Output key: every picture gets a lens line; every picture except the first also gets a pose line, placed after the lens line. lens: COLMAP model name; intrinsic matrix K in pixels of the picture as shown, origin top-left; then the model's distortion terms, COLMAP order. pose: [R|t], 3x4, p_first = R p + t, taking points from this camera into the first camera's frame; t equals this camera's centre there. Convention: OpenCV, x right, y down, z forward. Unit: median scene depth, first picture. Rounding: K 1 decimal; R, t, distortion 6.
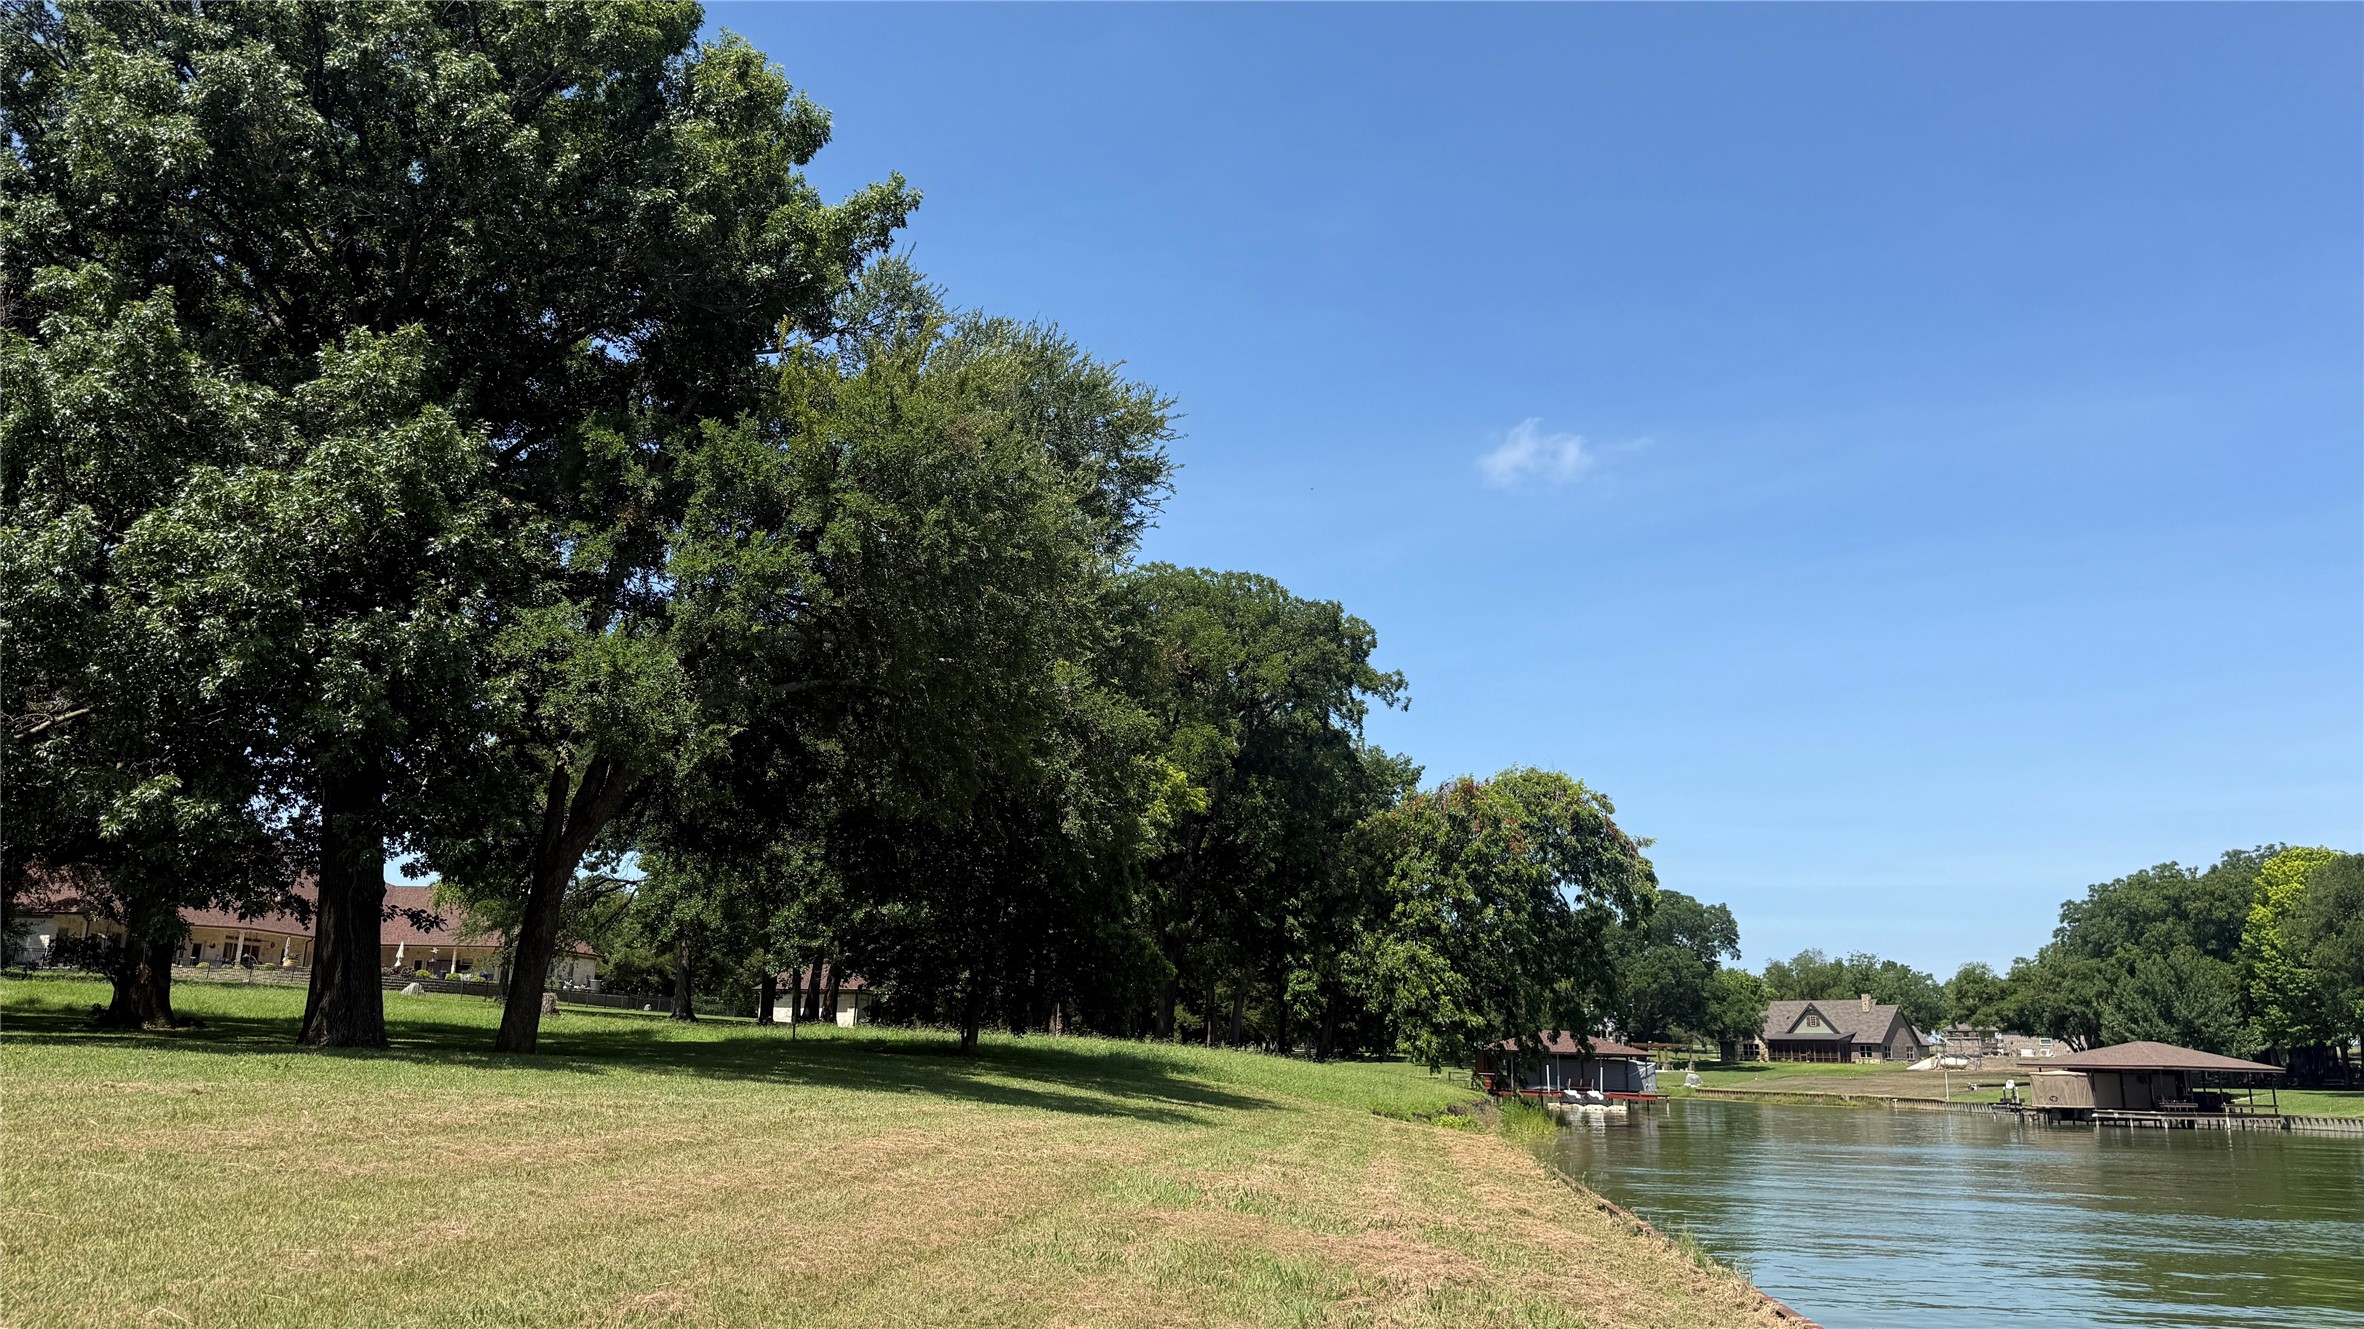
lens RADIAL K [[1664.7, 0, 1182.0], [0, 1664.7, 664.5], [0, 0, 1]] dist [0.055694, -0.068137]
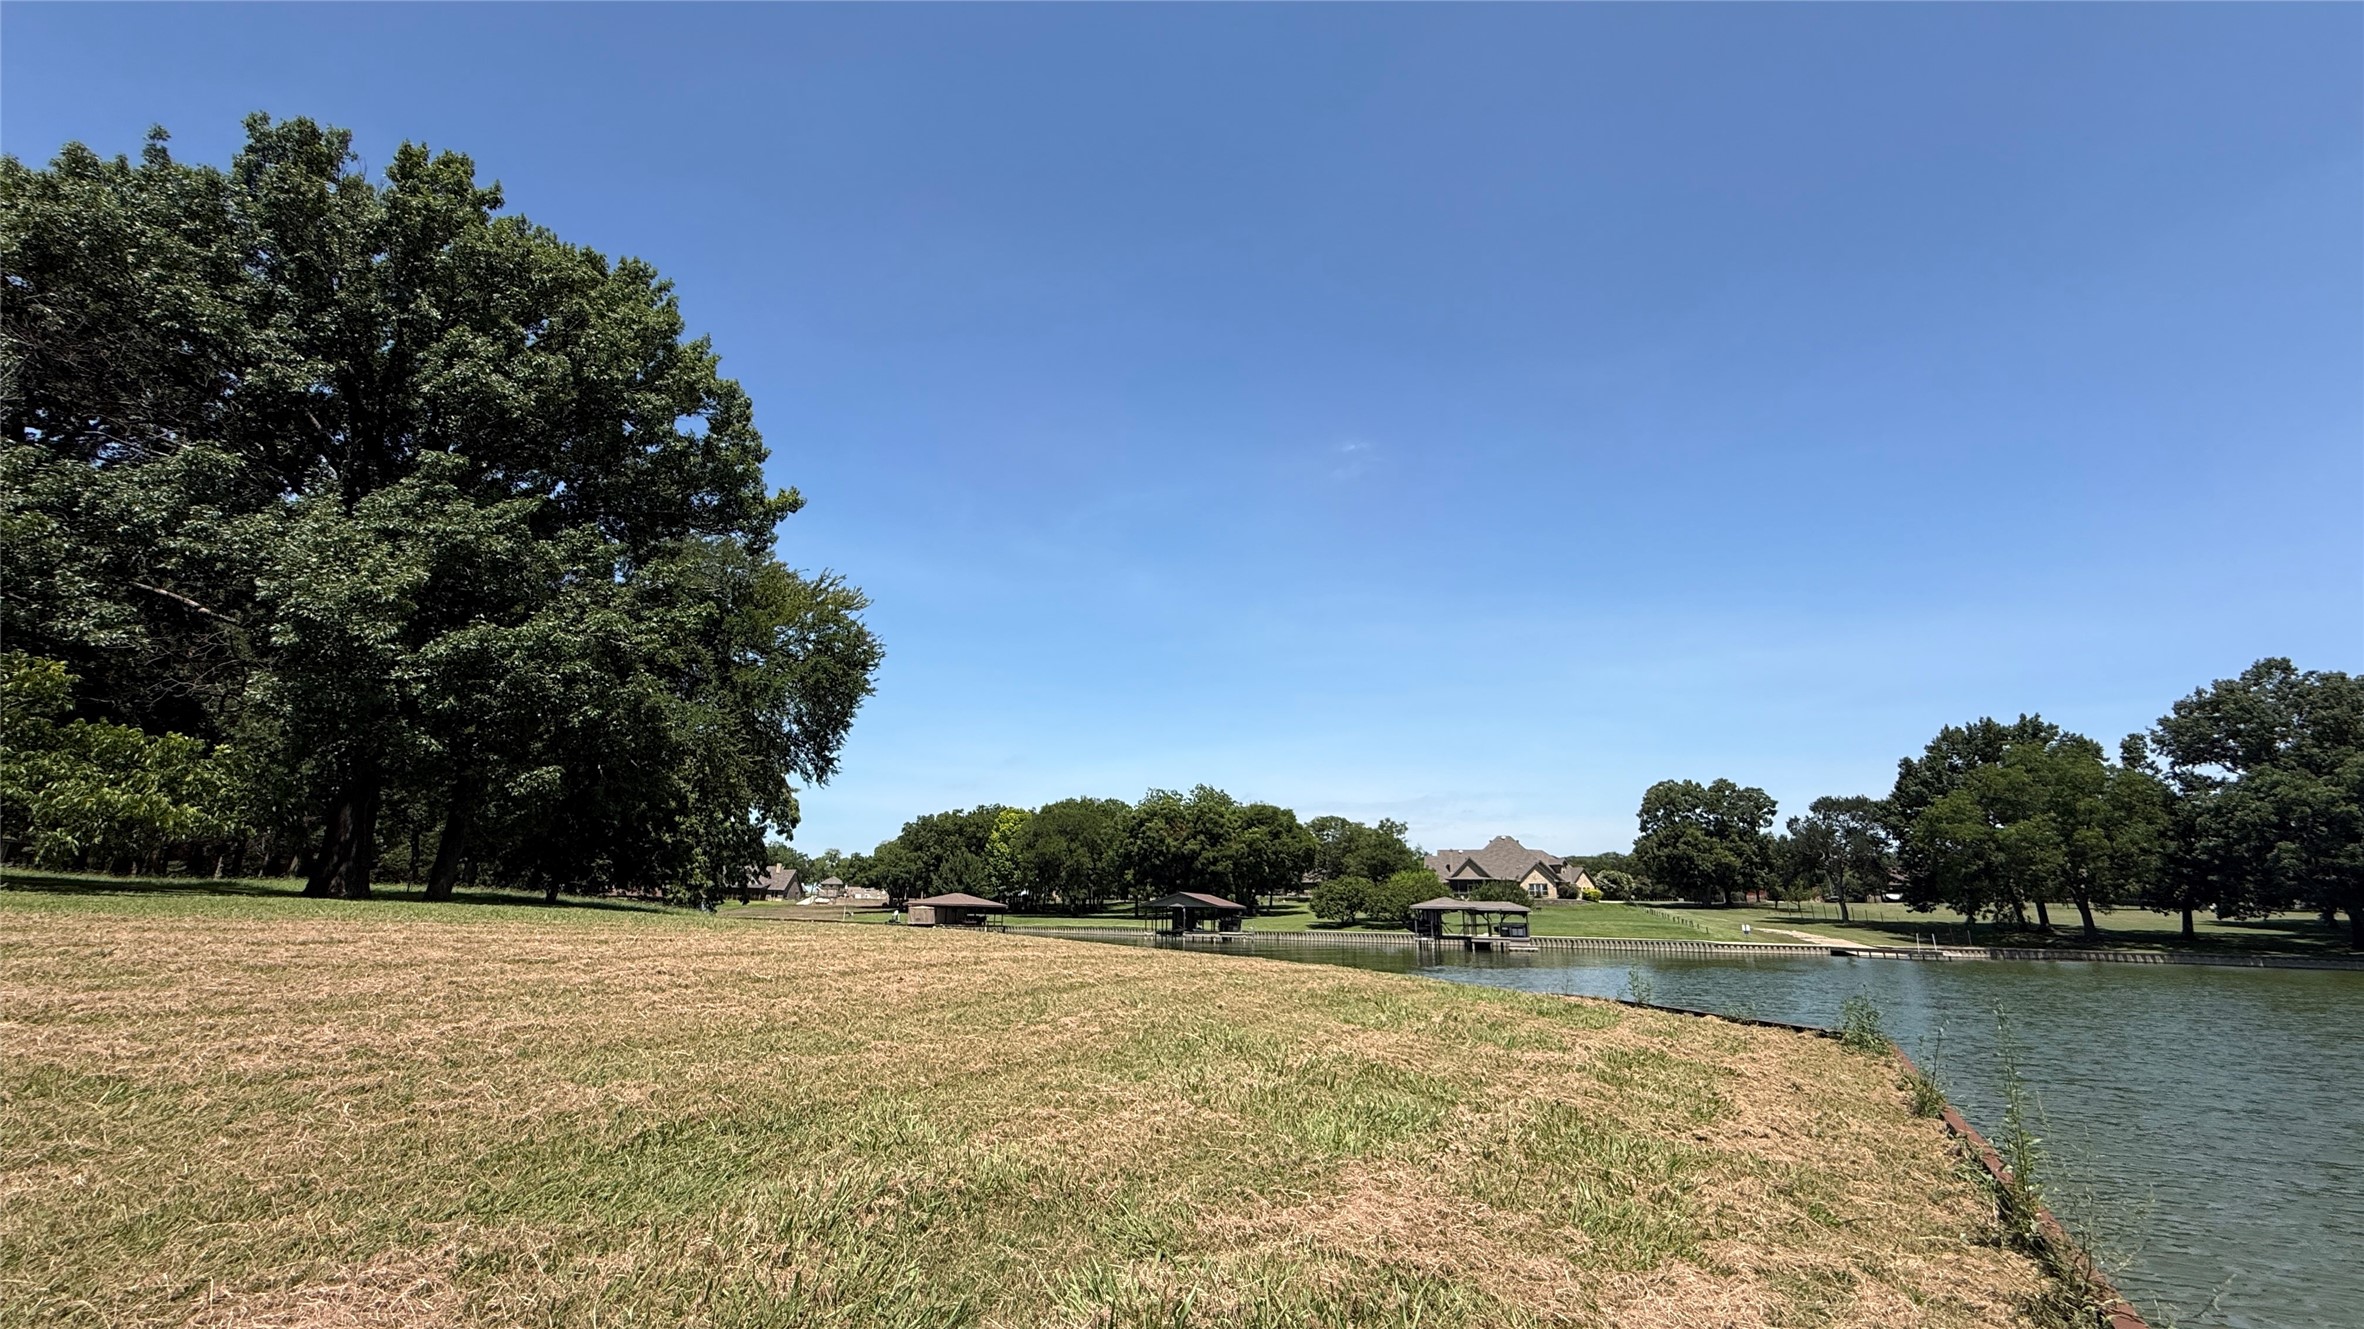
lens RADIAL K [[938.3, 0, 1162.2], [0, 938.3, 660.2], [0, 0, 1]] dist [-0.001173, -0.000092]
pose [[0.693817, 0.183872, 0.696283, -0.174195], [-0.172152, 0.981171, -0.087561, -0.015507], [-0.699273, -0.059115, 0.712407, -0.048364]]
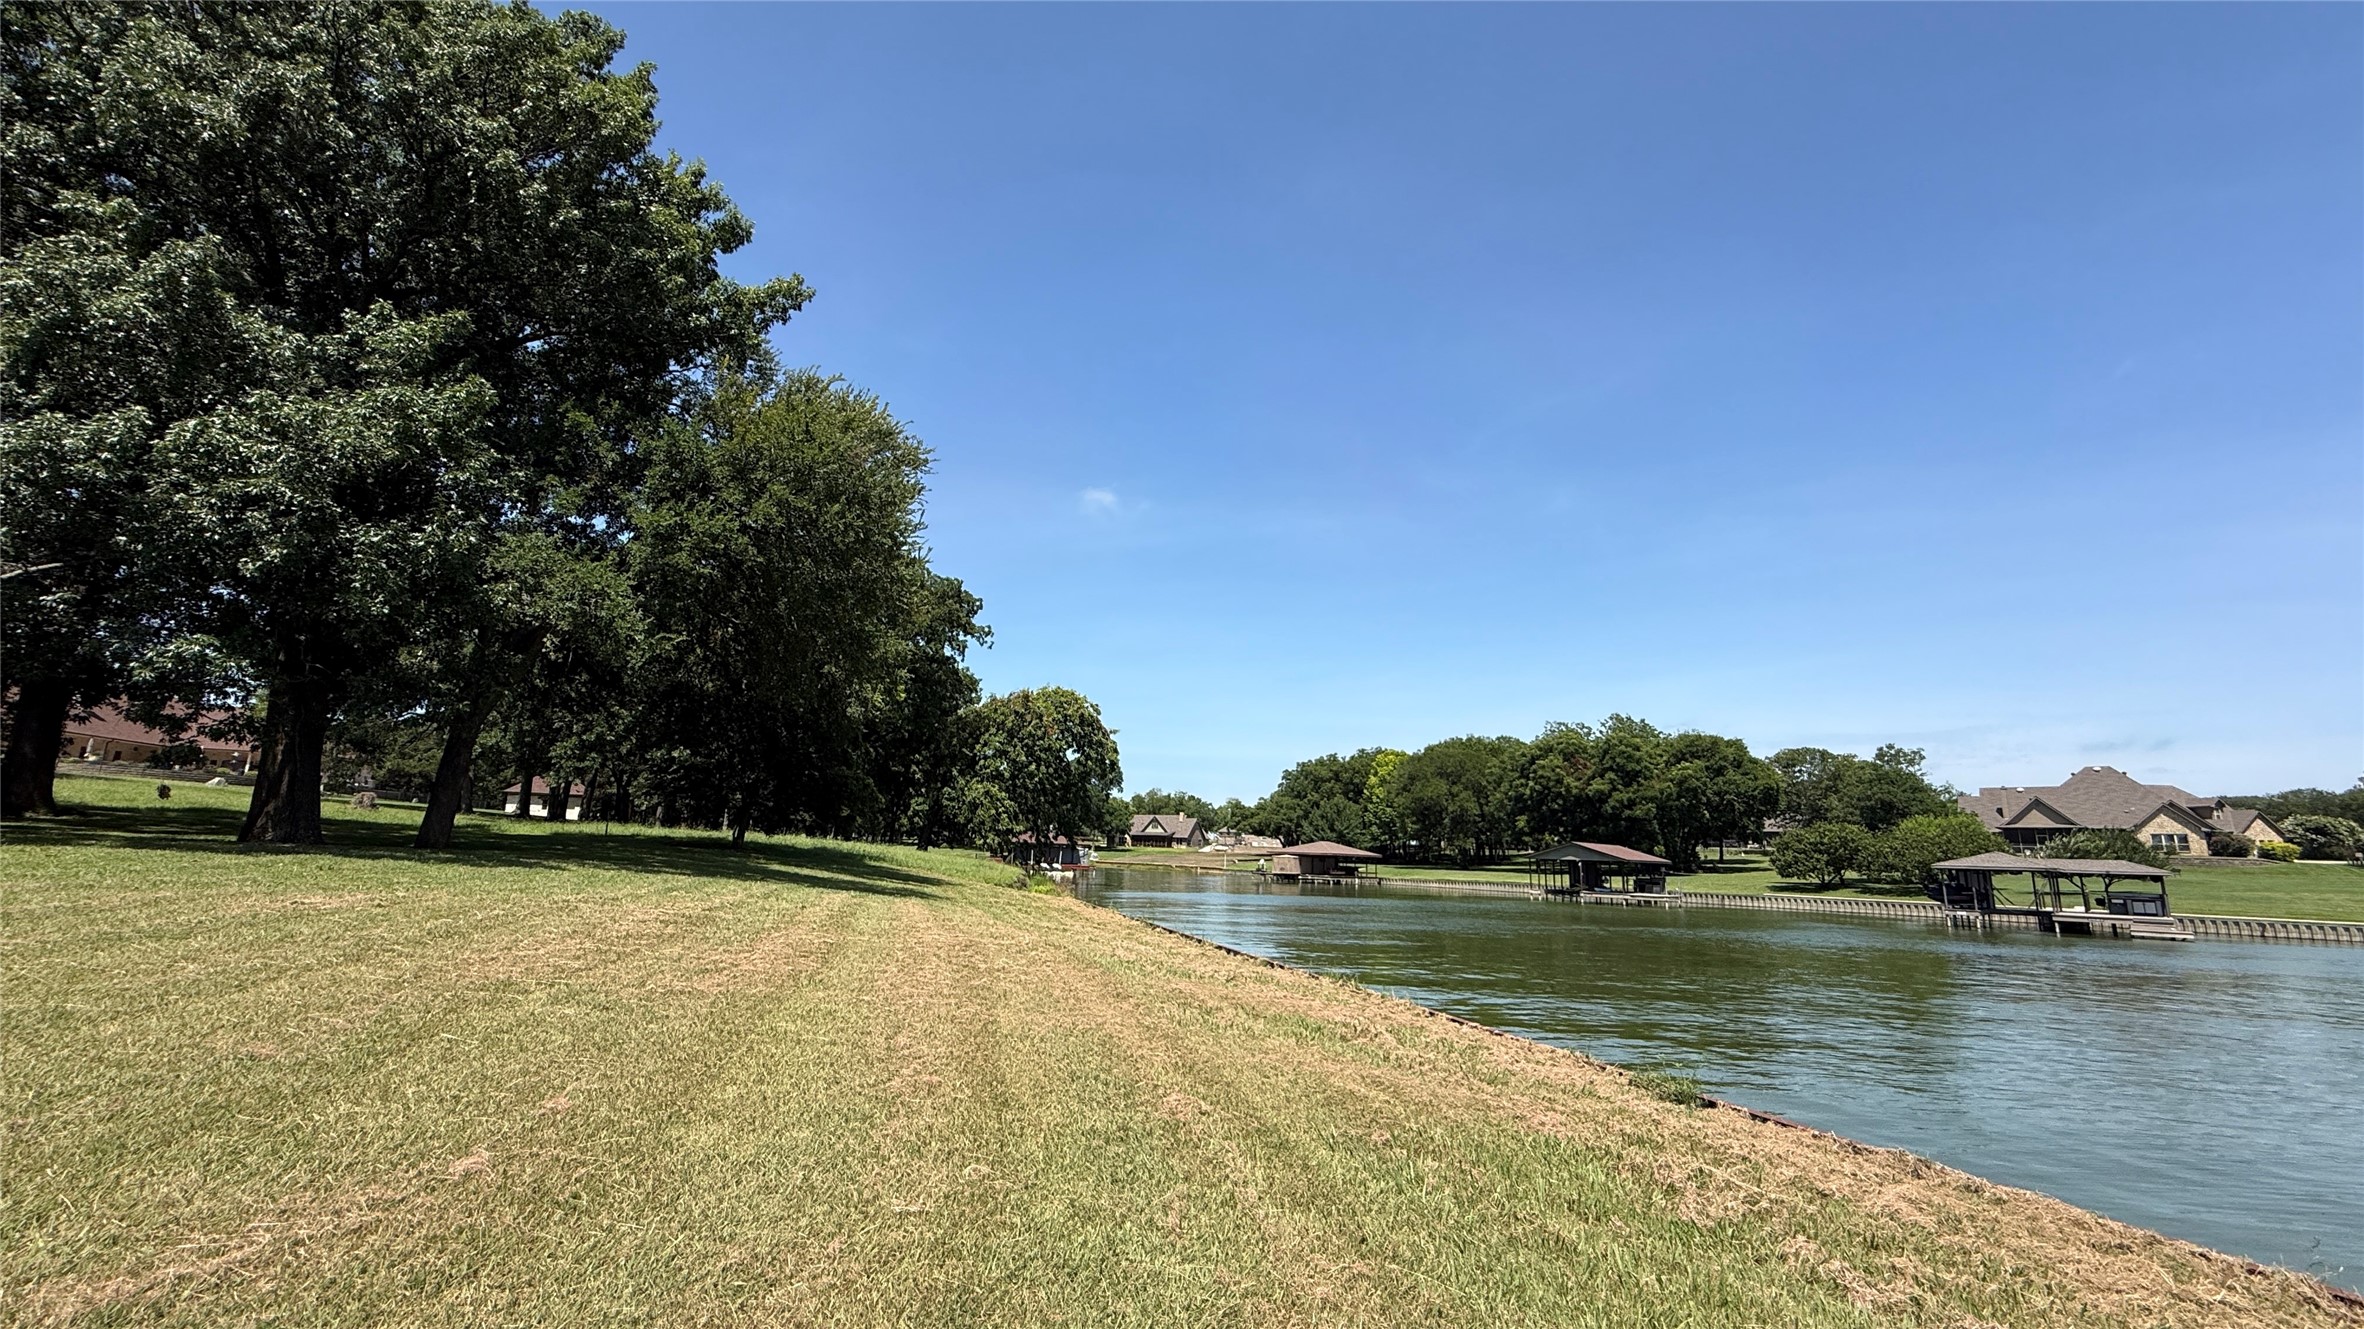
lens RADIAL K [[942.4, 0, 1162.7], [0, 942.4, 661.0], [0, 0, 1]] dist [0.000700, 0.000815]
pose [[0.930625, 0.084902, 0.355989, -0.037875], [-0.099828, 0.994722, 0.023733, -0.000397], [-0.352095, -0.057624, 0.934189, 0.021176]]
